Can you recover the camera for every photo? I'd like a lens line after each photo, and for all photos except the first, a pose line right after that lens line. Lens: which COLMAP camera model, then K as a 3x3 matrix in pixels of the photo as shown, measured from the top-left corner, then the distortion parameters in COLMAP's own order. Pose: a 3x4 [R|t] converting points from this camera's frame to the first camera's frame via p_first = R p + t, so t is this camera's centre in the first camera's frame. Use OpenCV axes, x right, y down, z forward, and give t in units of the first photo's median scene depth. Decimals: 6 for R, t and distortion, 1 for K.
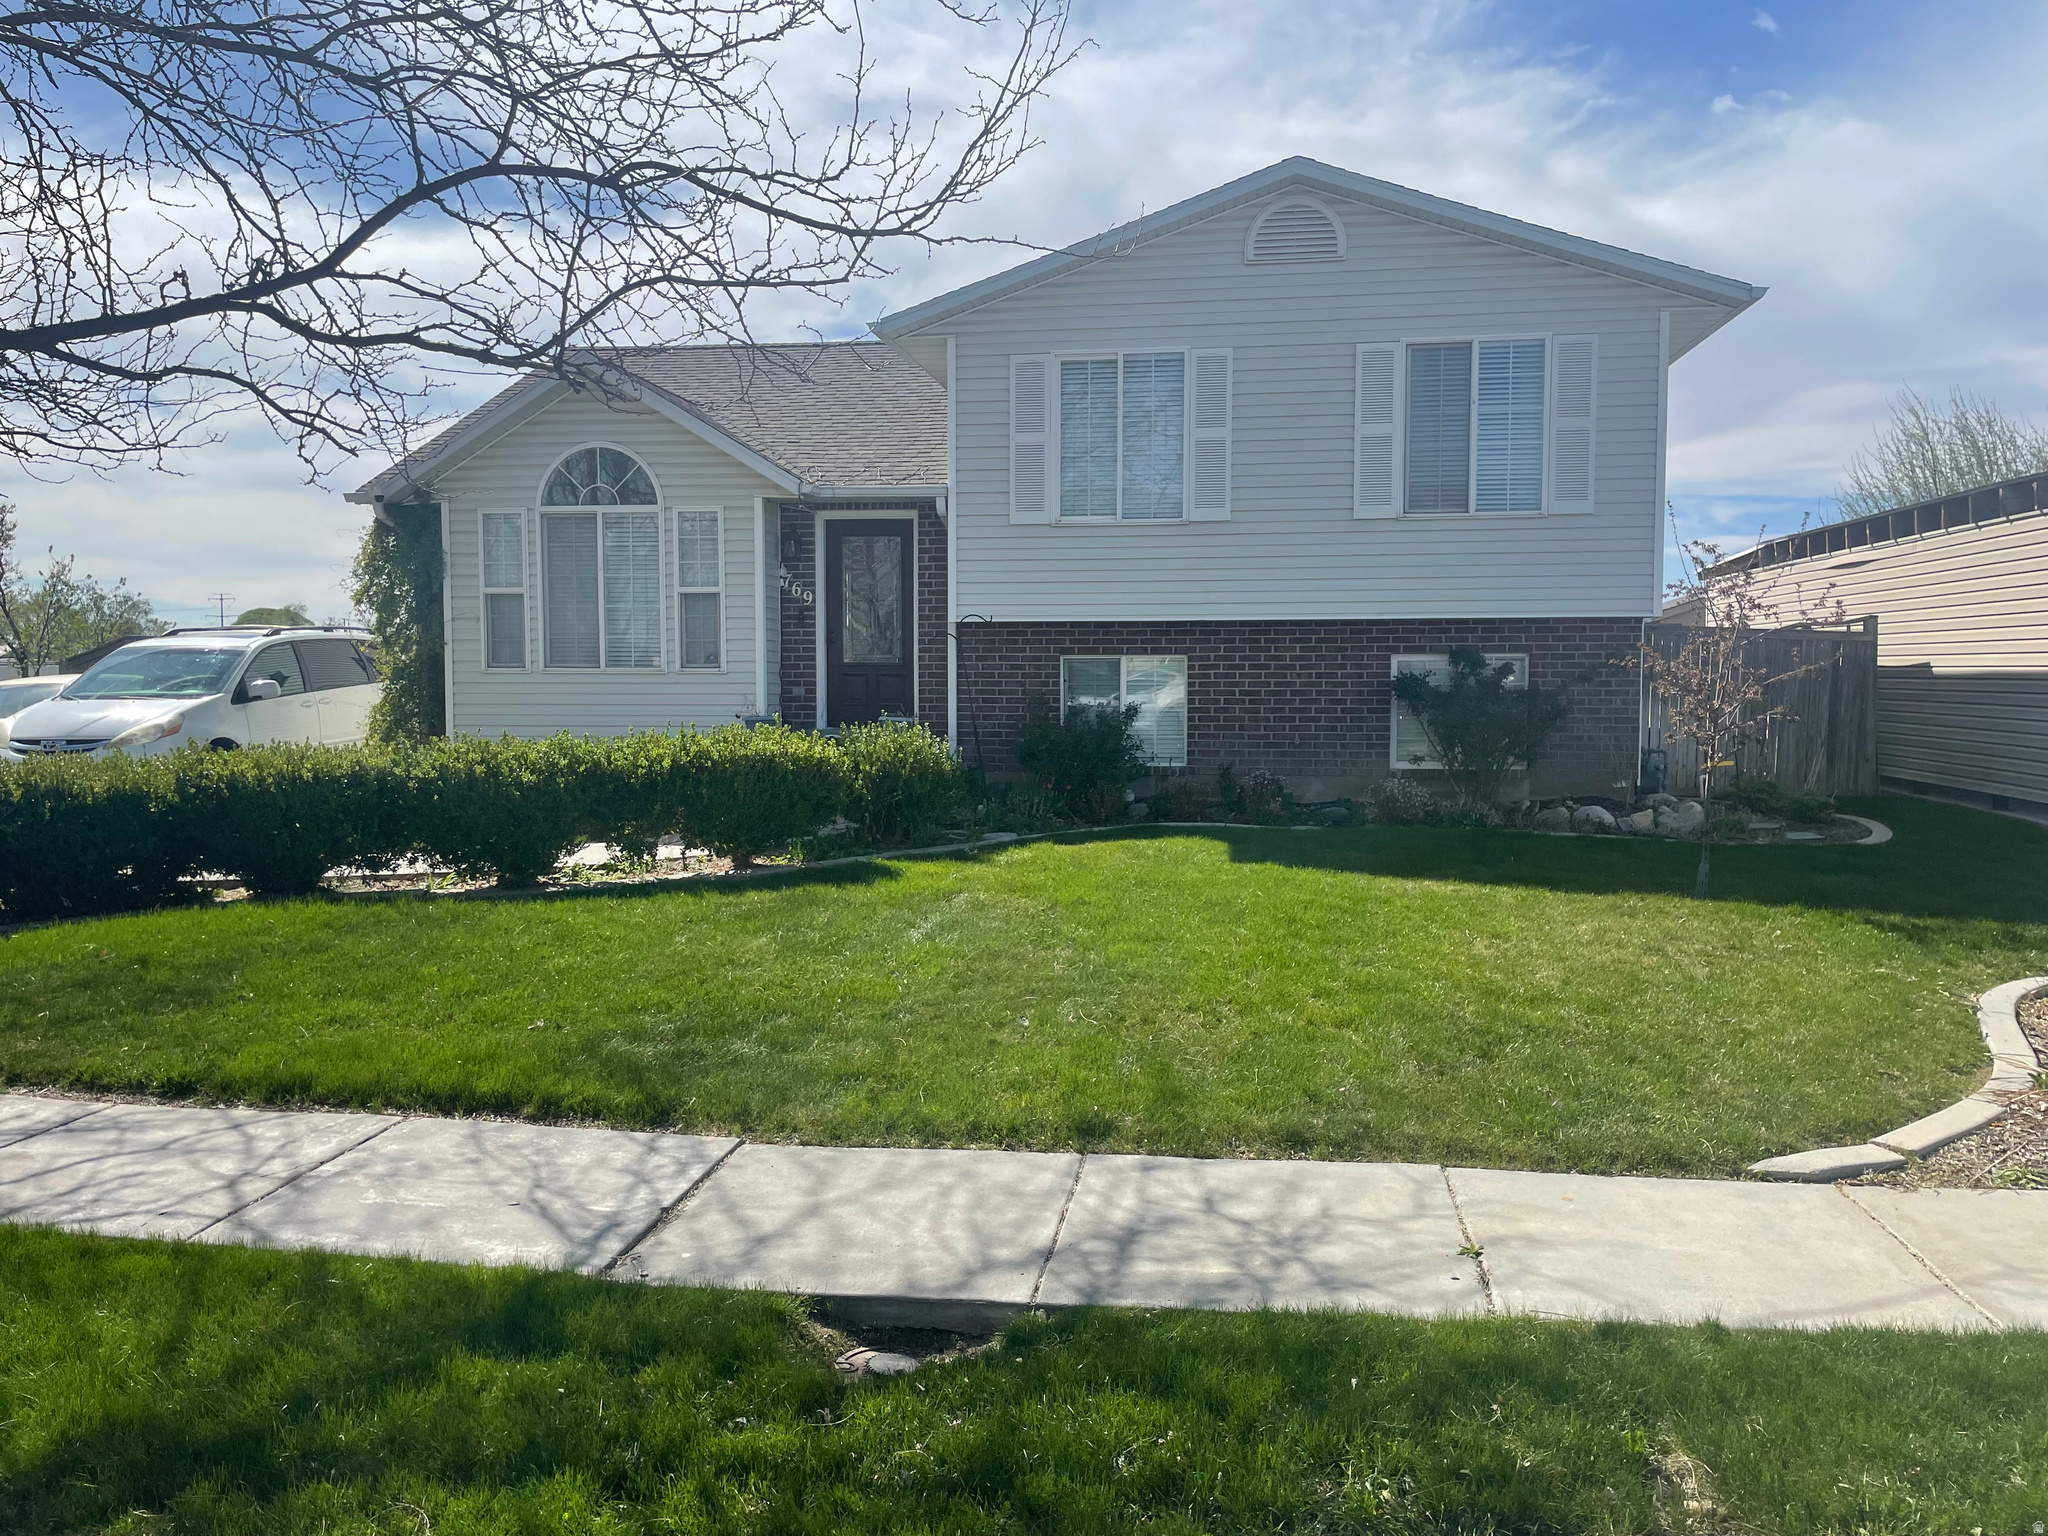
lens RADIAL K [[1584.1, 0, 1021.9], [0, 1584.1, 741.7], [0, 0, 1]] dist [0.085103, -0.102282]
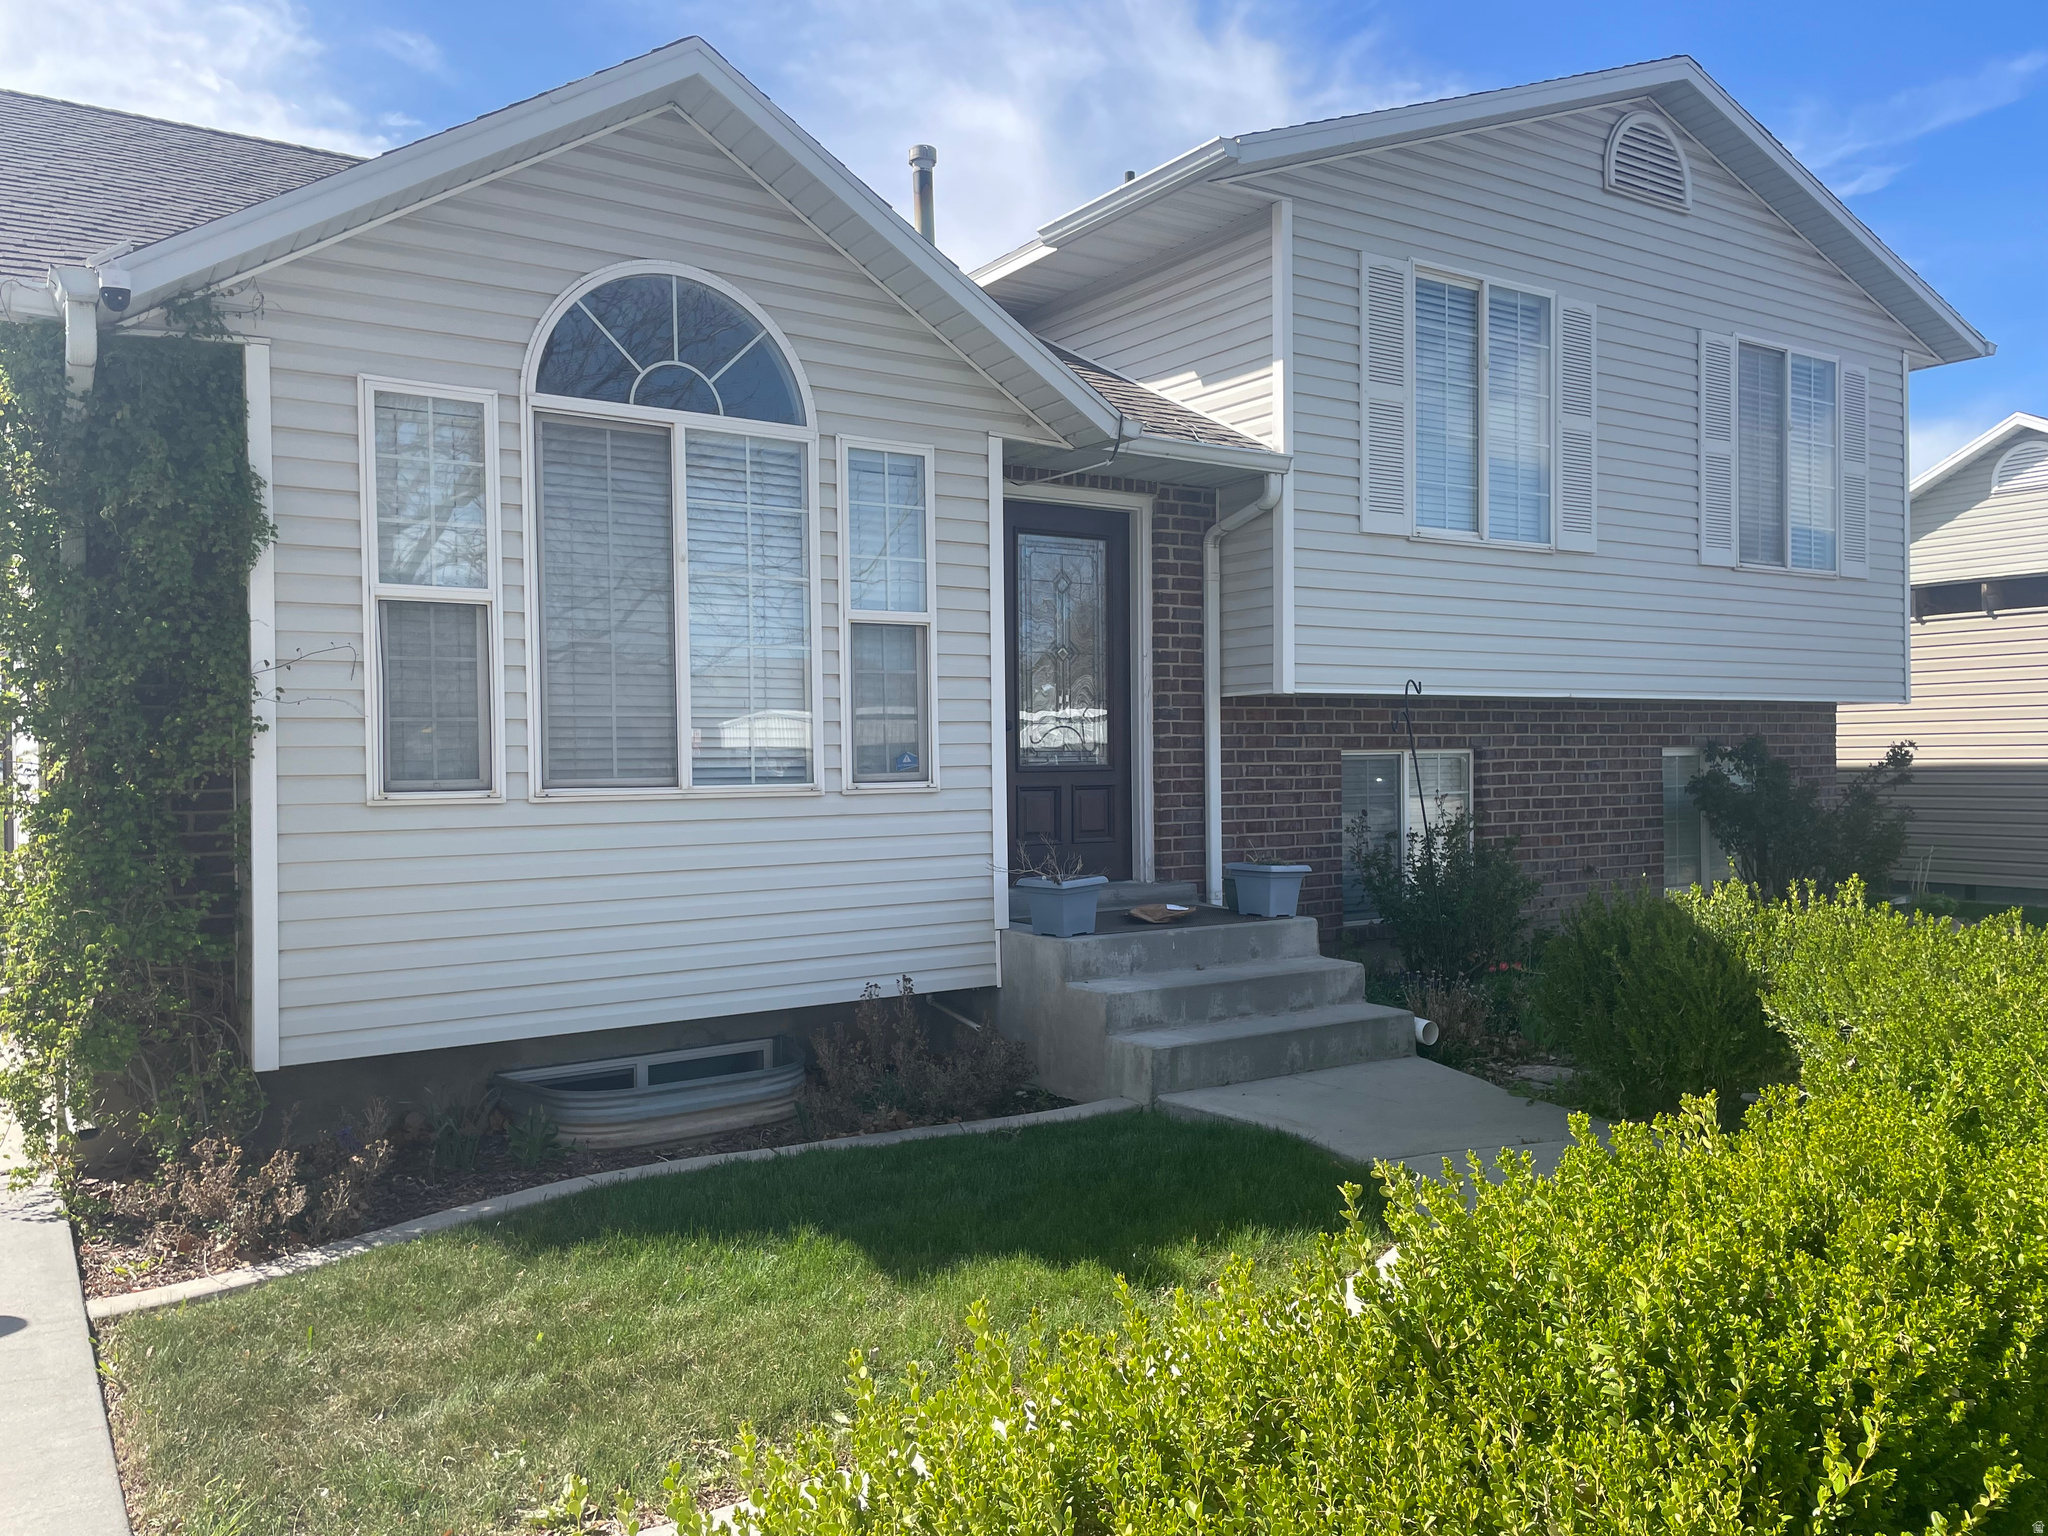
lens RADIAL K [[1584.1, 0, 1021.9], [0, 1584.1, 741.7], [0, 0, 1]] dist [0.085103, -0.102282]
pose [[0.738993, -0.001984, 0.673710, -0.491909], [0.036809, 0.998621, -0.037434, -0.039512], [-0.672707, 0.052462, 0.738047, 0.629804]]
